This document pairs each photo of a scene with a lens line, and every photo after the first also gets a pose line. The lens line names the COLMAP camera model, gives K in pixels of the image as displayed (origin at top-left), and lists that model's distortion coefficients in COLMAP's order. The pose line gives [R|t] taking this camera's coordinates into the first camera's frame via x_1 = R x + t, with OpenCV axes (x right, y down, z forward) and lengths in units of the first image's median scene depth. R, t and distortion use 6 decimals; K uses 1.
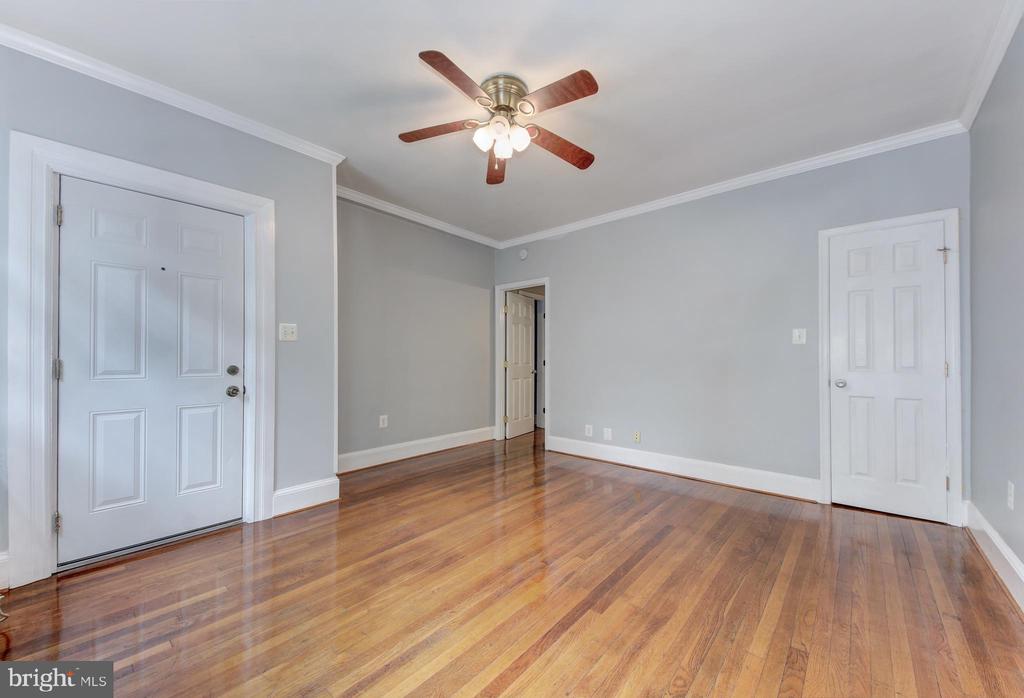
lens RADIAL K [[388.7, 0, 519.9], [0, 388.7, 364.8], [0, 0, 1]] dist [0.055534, -0.024517]
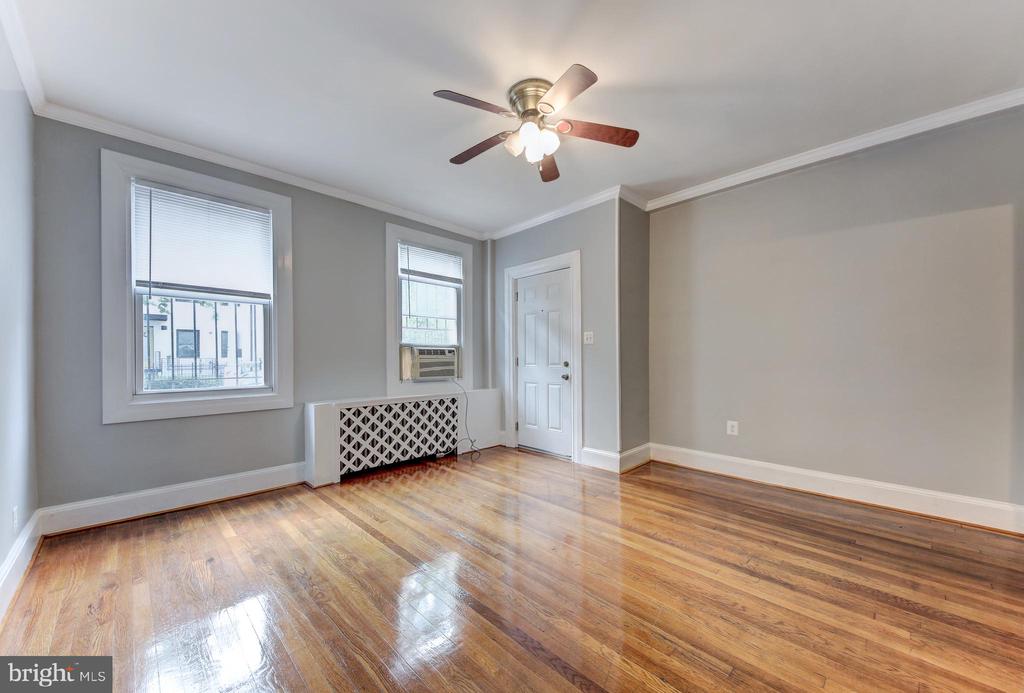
lens RADIAL K [[383.1, 0, 515.1], [0, 383.1, 355.8], [0, 0, 1]] dist [0.066267, -0.029656]
pose [[-0.076047, -0.001226, -0.997103, 0.871404], [-0.013142, 0.999914, -0.000227, -0.016293], [0.997018, 0.013087, -0.076057, 0.904512]]
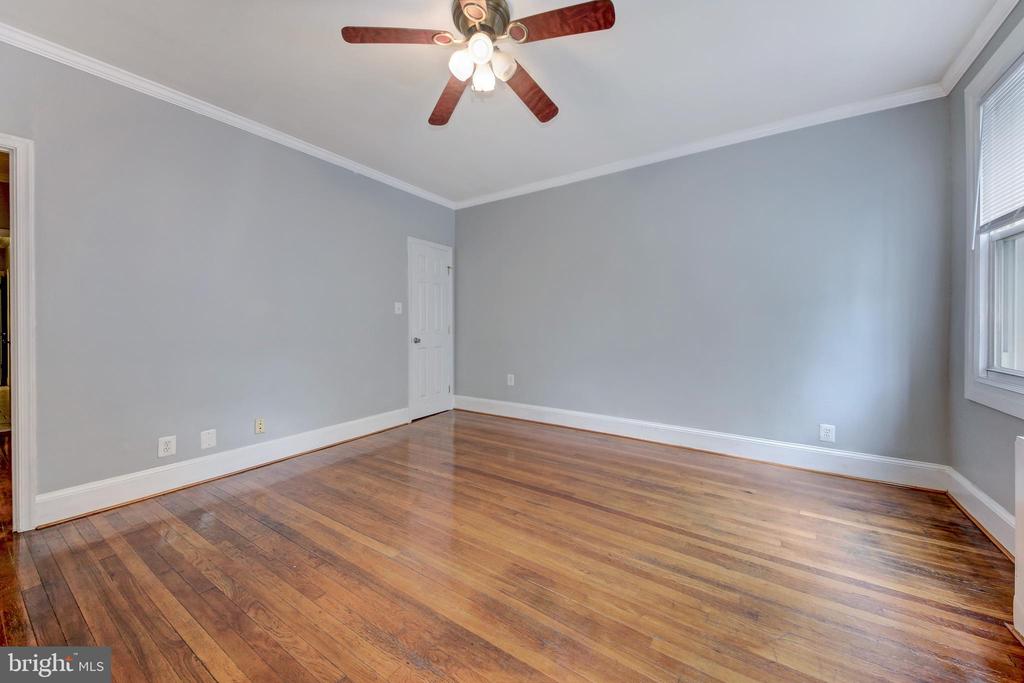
lens RADIAL K [[380.3, 0, 511.0], [0, 380.3, 325.0], [0, 0, 1]] dist [0.058715, -0.021363]
pose [[-0.113693, -0.004705, 0.993505, -0.794019], [0.016783, 0.999837, 0.006655, -0.017677], [-0.993374, 0.017430, -0.113596, 0.911213]]
